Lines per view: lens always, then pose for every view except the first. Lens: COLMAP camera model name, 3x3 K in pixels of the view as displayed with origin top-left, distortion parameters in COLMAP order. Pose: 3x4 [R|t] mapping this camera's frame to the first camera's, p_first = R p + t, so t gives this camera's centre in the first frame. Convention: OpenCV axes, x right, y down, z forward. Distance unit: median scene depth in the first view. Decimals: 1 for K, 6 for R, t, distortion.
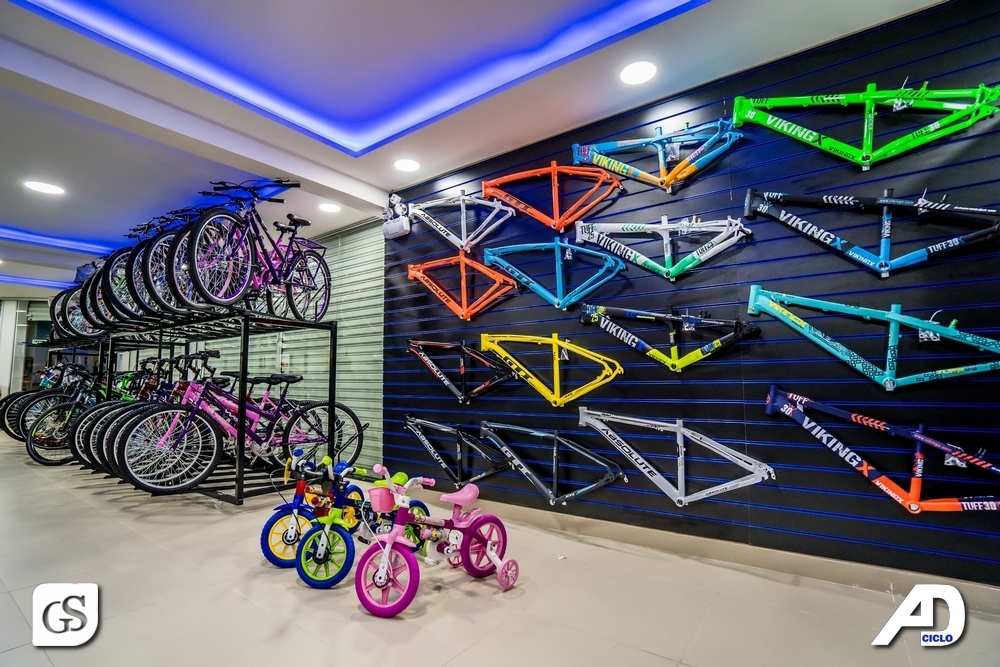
lens RADIAL K [[466.5, 0, 505.4], [0, 466.5, 339.2], [0, 0, 1]] dist [-0.066795, 0.027430]
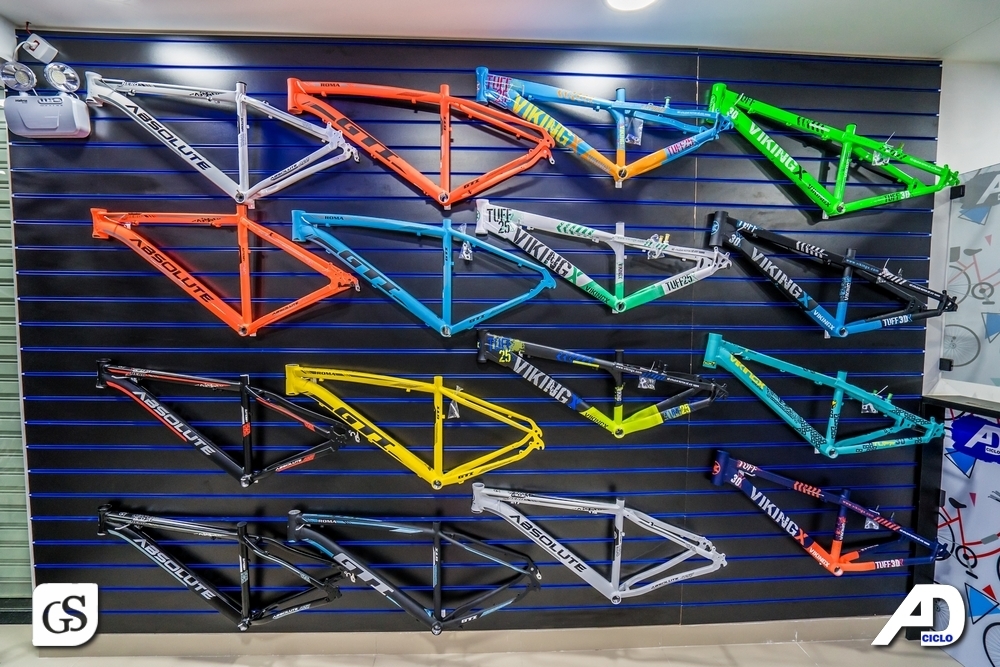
lens RADIAL K [[466.5, 0, 505.4], [0, 466.5, 339.2], [0, 0, 1]] dist [-0.066795, 0.027430]
pose [[0.788465, -0.019996, 0.614755, -0.214005], [-0.069066, 0.990272, 0.120792, -0.149257], [-0.611190, -0.137699, 0.779414, 0.481937]]
